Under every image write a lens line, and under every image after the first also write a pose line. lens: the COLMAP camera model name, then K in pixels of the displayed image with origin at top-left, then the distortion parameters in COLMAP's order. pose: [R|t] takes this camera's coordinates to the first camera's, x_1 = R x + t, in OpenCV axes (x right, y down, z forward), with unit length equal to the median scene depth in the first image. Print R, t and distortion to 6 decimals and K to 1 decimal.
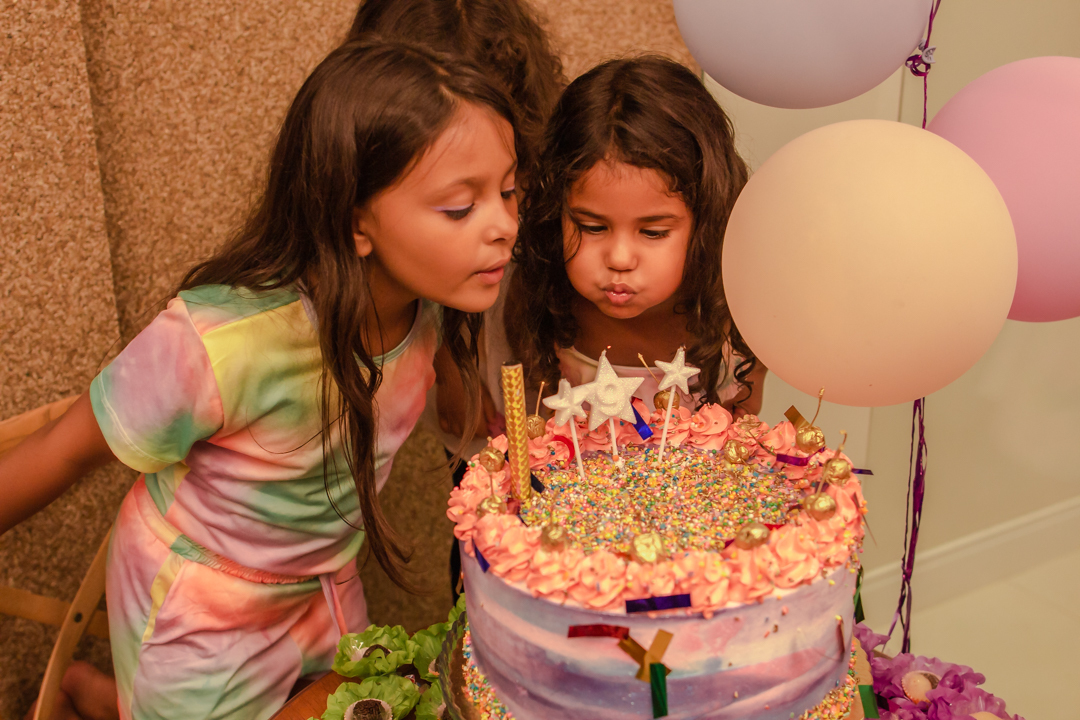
lens RADIAL K [[1190.0, 0, 540.0], [0, 1190.0, 360.0], [0, 0, 1]] dist [-0.077008, 0.085298]
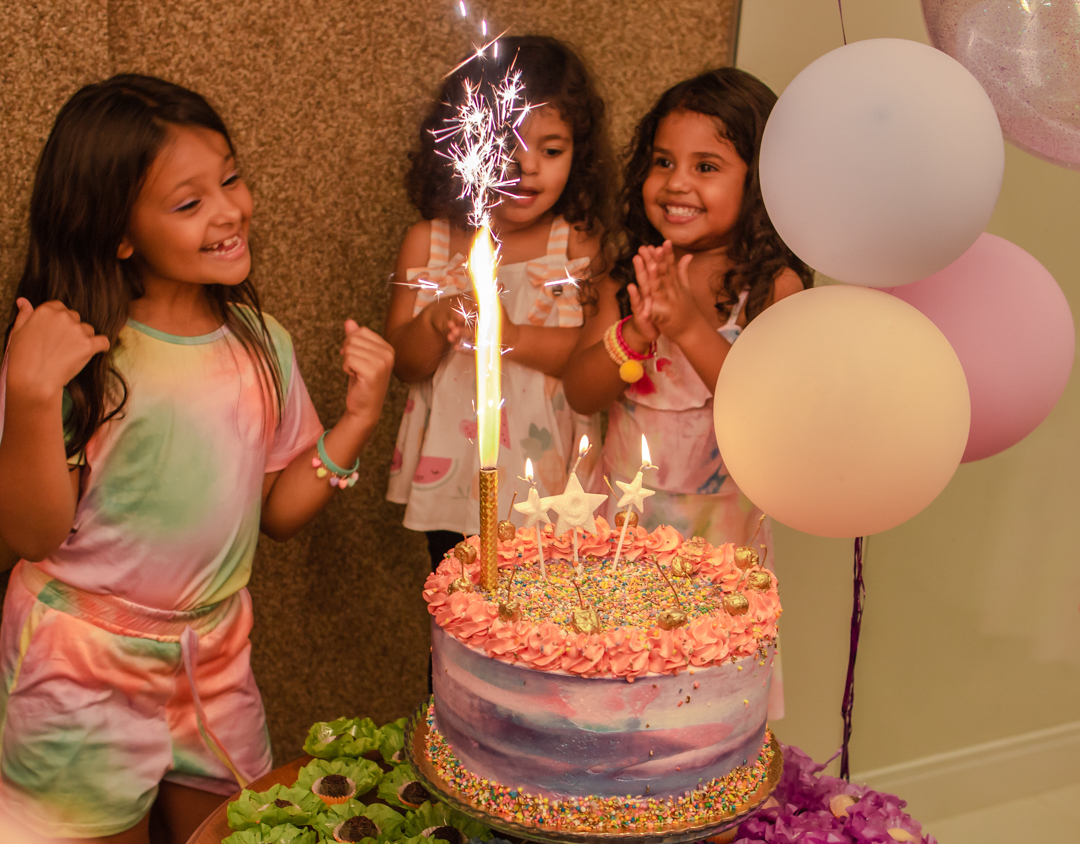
lens RADIAL K [[1515.7, 0, 542.9], [0, 1515.7, 457.5], [0, 0, 1]] dist [-0.074212, 0.075143]
pose [[0.997019, 0.076739, -0.008009, 0.026245], [-0.077066, 0.995483, -0.055438, 0.045161], [0.003718, 0.055890, 0.998430, -0.313976]]
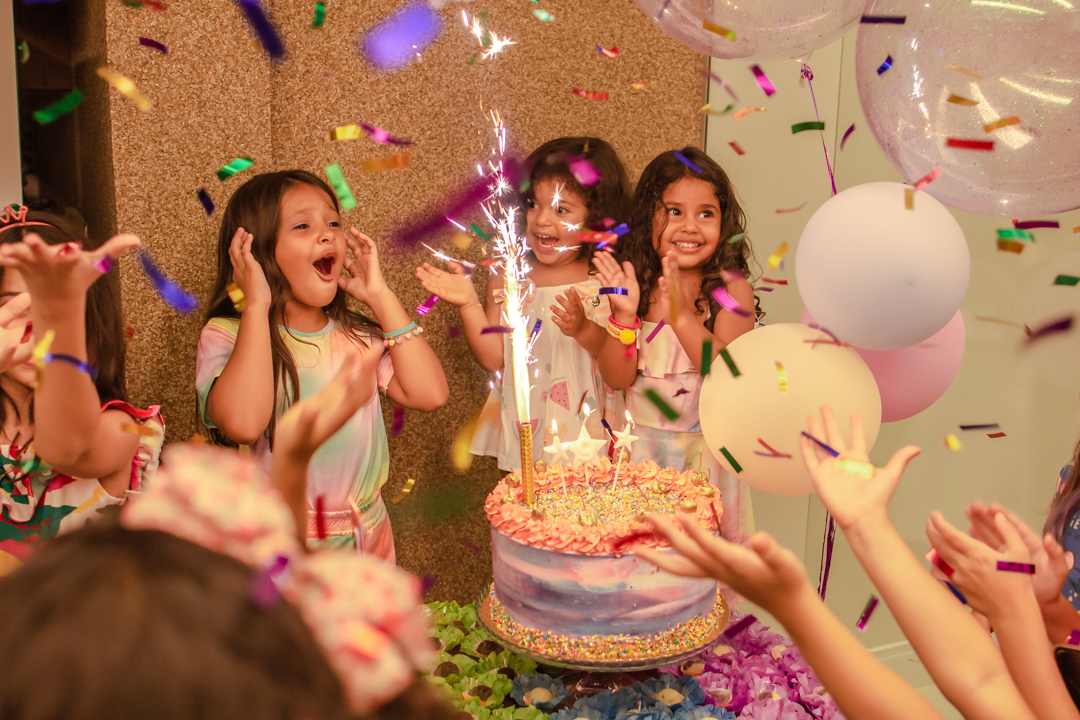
lens RADIAL K [[1190.0, 0, 540.0], [0, 1190.0, 360.0], [0, 0, 1]] dist [-0.077008, 0.085298]
pose [[0.996663, 0.042089, -0.069939, 0.076279], [-0.050657, 0.990781, -0.125643, 0.084018], [0.064007, 0.128766, 0.989607, -0.493654]]
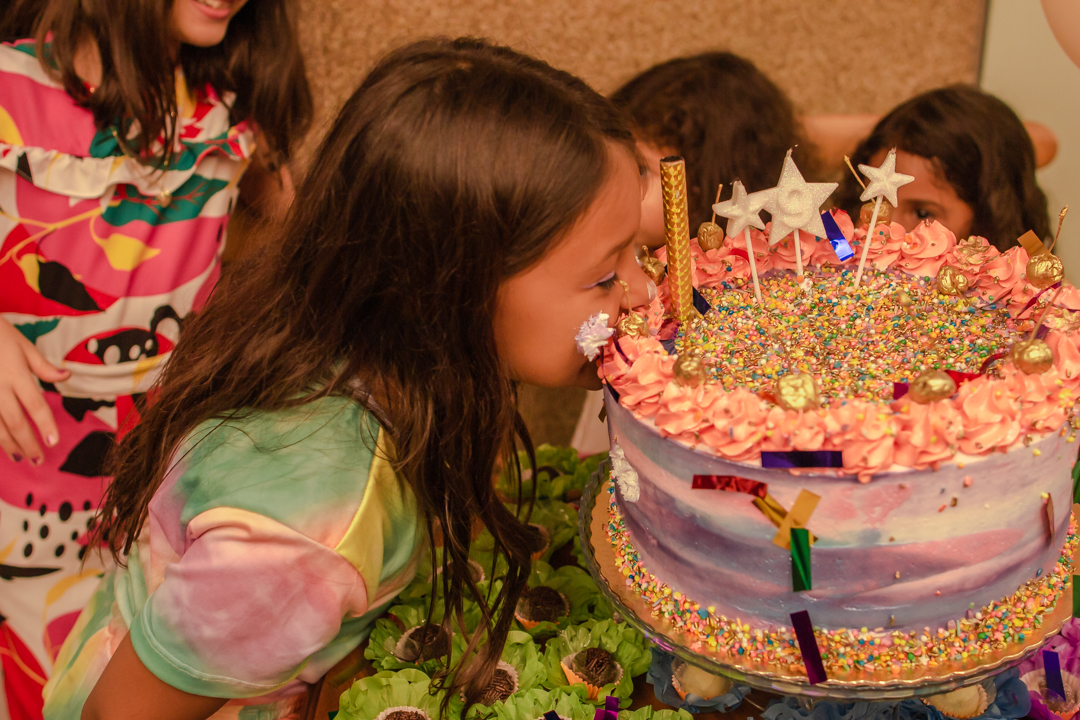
lens RADIAL K [[1190.0, 0, 540.0], [0, 1190.0, 360.0], [0, 0, 1]] dist [-0.077008, 0.085298]
pose [[0.966534, 0.073910, -0.245660, 0.066777], [-0.033629, 0.985839, 0.164291, 0.004910], [0.254323, -0.150532, 0.955332, 0.099308]]
